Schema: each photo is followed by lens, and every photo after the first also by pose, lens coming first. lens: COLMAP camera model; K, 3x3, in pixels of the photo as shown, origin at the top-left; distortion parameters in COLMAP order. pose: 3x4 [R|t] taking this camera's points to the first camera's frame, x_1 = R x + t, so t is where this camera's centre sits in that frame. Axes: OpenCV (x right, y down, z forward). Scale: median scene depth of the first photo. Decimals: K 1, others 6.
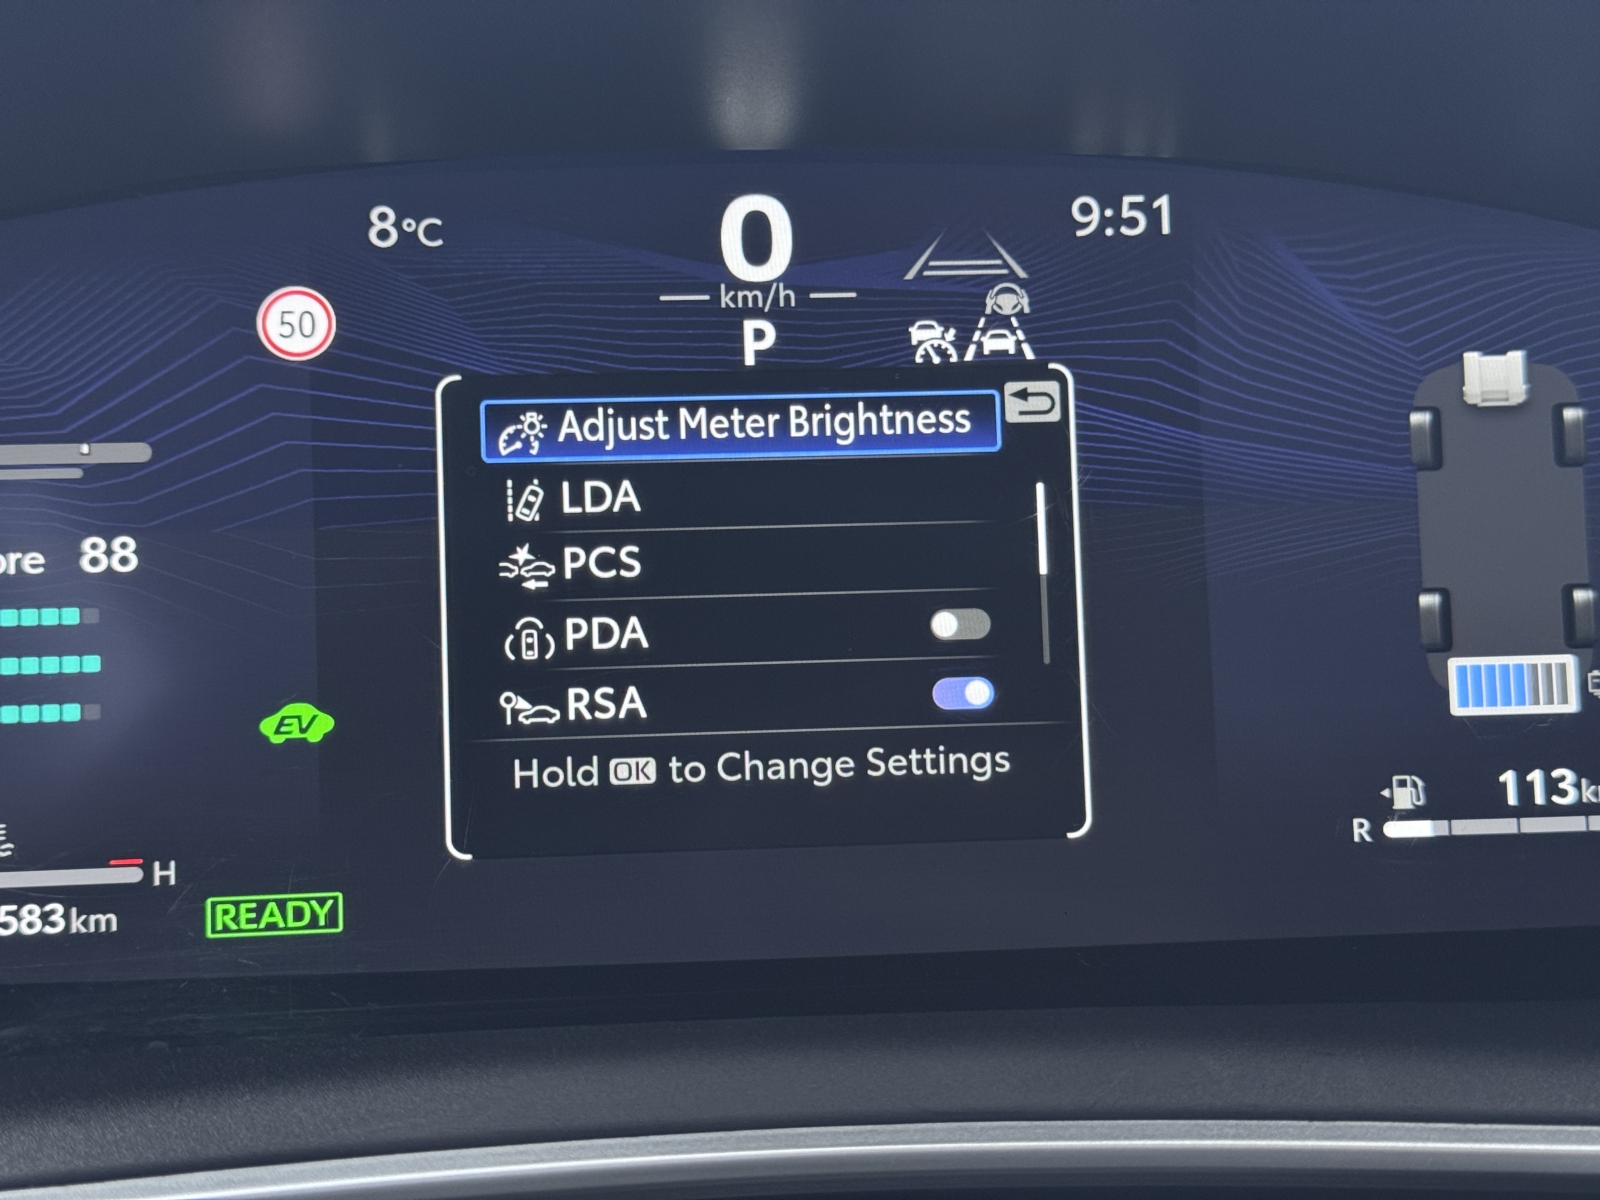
lens RADIAL K [[2320.1, 0, 776.8], [0, 2320.1, 625.4], [0, 0, 1]] dist [0.105699, 0.000000]
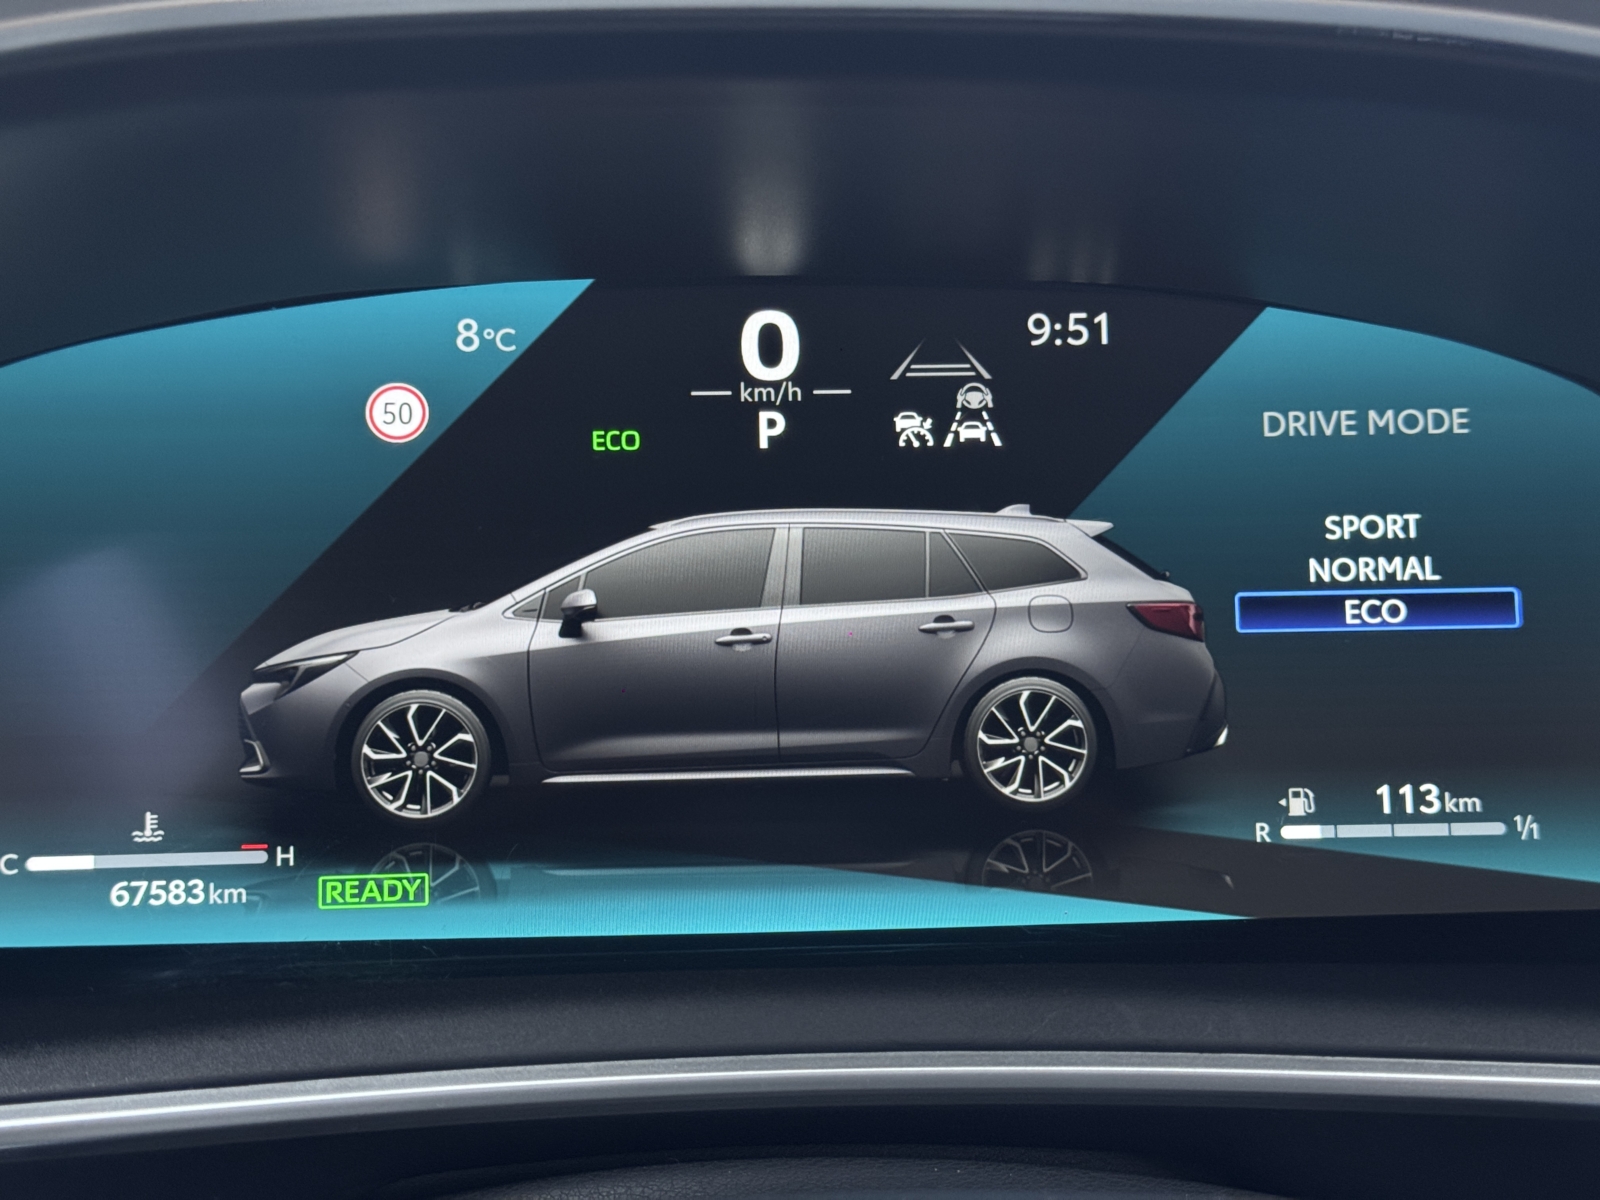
lens RADIAL K [[2320.1, 0, 792.9], [0, 2320.1, 597.0], [0, 0, 1]] dist [0.105699, 0.000000]
pose [[0.999939, 0.007703, -0.007927, 0.014817], [-0.008023, 0.999119, -0.041203, 0.017963], [0.007603, 0.041265, 0.999119, -0.233497]]
